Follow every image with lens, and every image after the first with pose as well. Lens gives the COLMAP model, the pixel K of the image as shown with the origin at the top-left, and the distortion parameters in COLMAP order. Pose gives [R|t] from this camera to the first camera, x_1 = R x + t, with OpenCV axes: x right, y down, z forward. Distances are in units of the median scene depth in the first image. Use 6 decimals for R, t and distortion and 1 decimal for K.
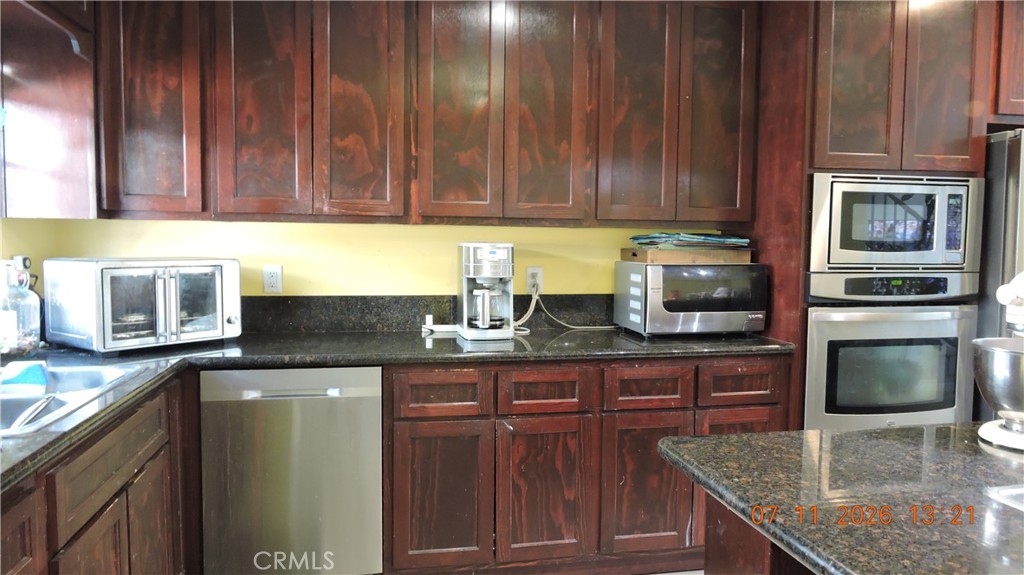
lens RADIAL K [[726.1, 0, 509.0], [0, 726.1, 286.9], [0, 0, 1]] dist [-0.002425, -0.009354]
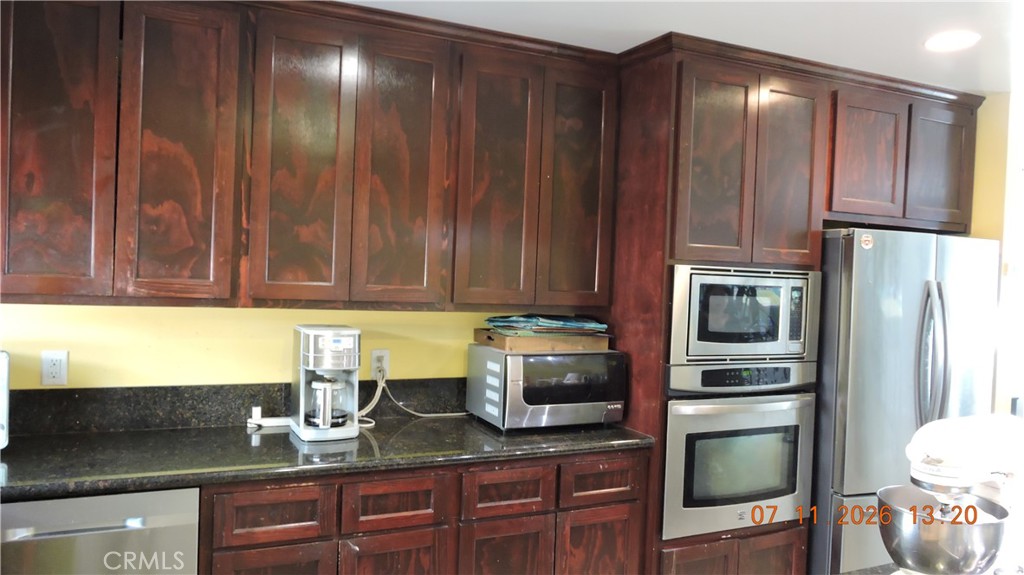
lens RADIAL K [[726.1, 0, 512.5], [0, 726.1, 289.4], [0, 0, 1]] dist [-0.002425, -0.009354]
pose [[0.968838, 0.021161, 0.246790, -0.035291], [-0.011498, 0.999112, -0.040529, -0.078319], [-0.247428, 0.036428, 0.968221, 0.096290]]
